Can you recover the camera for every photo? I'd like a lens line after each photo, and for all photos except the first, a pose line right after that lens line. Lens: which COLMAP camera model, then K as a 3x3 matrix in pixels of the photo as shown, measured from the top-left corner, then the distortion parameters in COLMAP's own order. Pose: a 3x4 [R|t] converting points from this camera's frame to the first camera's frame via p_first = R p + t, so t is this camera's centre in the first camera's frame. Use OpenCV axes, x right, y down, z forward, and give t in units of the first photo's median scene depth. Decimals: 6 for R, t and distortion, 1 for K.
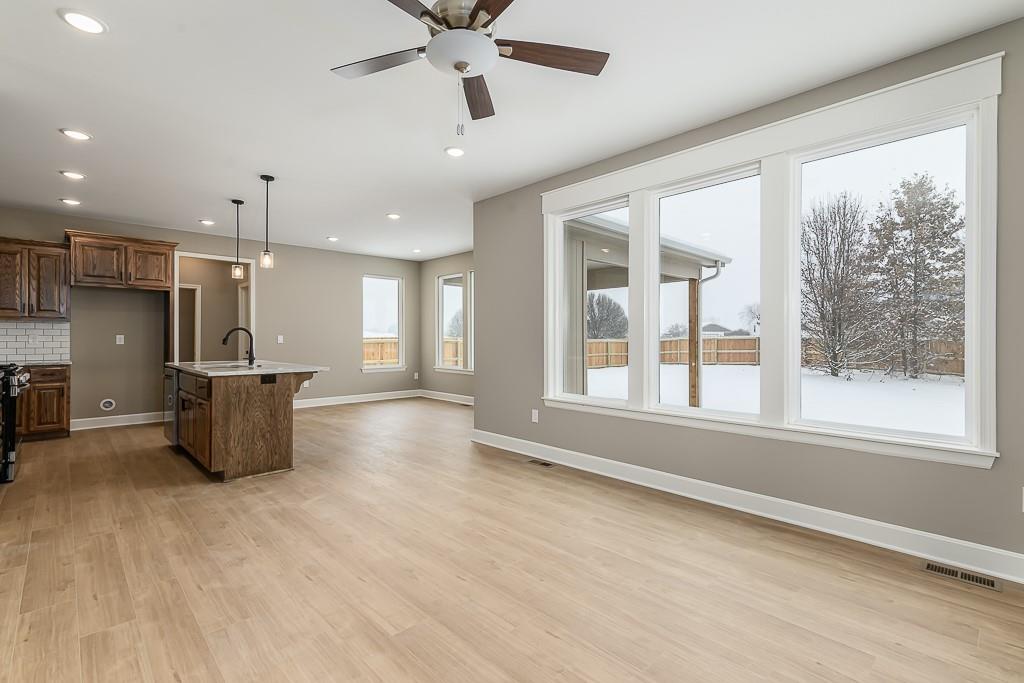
lens RADIAL K [[462.2, 0, 508.4], [0, 462.2, 338.1], [0, 0, 1]] dist [0.010903, 0.000443]
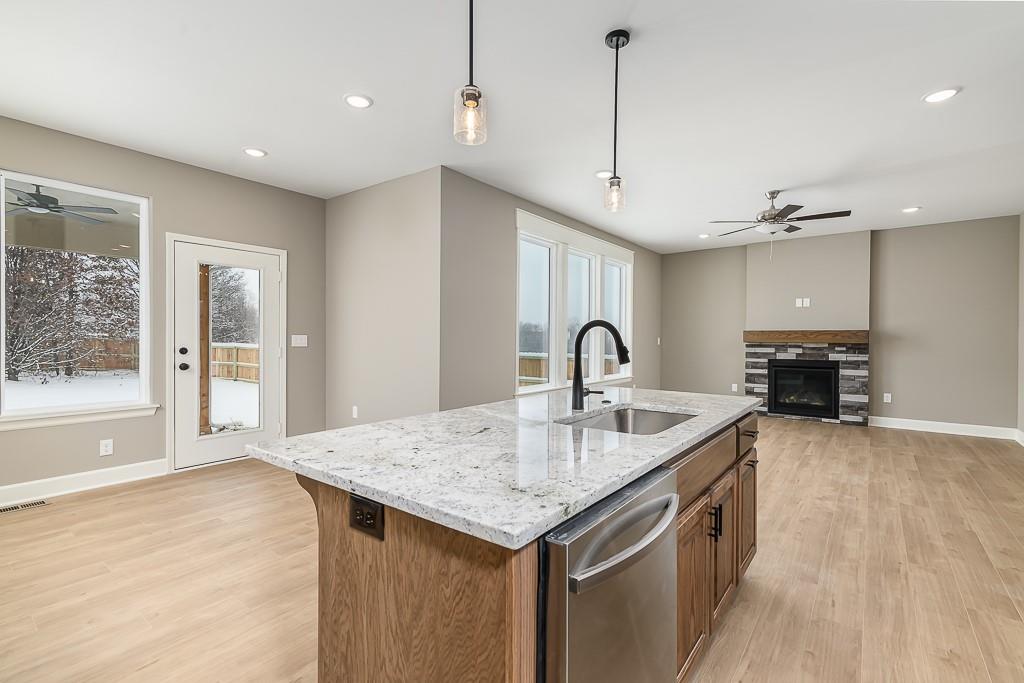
lens RADIAL K [[462.2, 0, 513.0], [0, 462.2, 340.5], [0, 0, 1]] dist [0.010903, 0.000443]
pose [[-0.145814, -0.010545, 0.989256, -1.700033], [0.001899, 0.999938, 0.010938, -0.020172], [-0.989310, 0.003473, -0.145785, 1.976269]]
